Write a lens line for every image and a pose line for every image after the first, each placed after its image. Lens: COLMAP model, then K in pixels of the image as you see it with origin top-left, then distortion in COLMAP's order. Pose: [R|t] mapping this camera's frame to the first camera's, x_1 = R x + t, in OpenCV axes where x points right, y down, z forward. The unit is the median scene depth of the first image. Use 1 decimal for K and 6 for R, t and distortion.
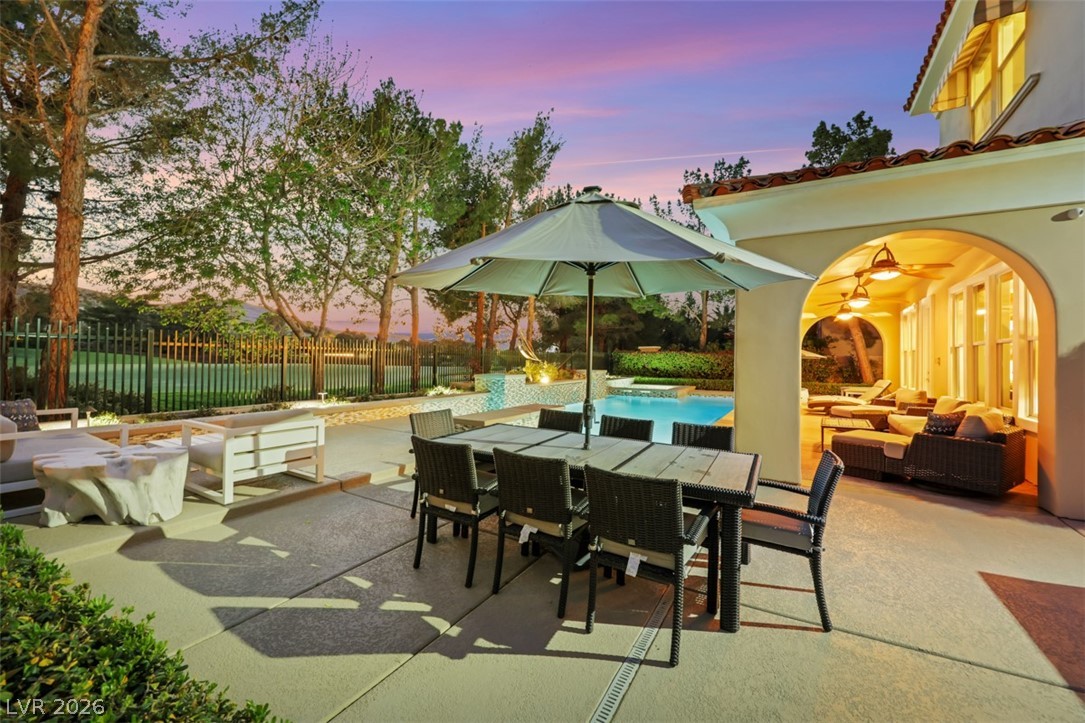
lens RADIAL K [[439.2, 0, 539.0], [0, 439.2, 358.7], [0, 0, 1]] dist [0.000450, 0.000066]
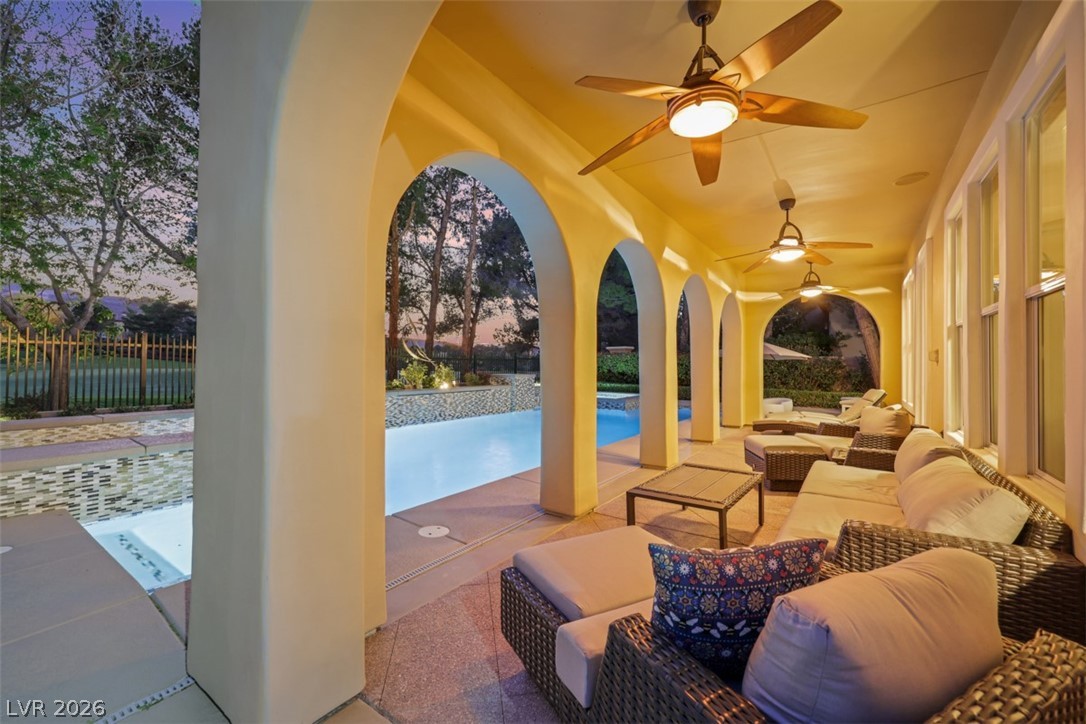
lens RADIAL K [[439.6, 0, 545.4], [0, 439.6, 361.9], [0, 0, 1]] dist [0.000450, 0.000066]
pose [[0.997402, -0.000823, -0.072031, 0.188516], [0.000441, 0.999986, -0.005318, 0.006314], [0.072034, 0.005273, 0.997388, 0.170564]]
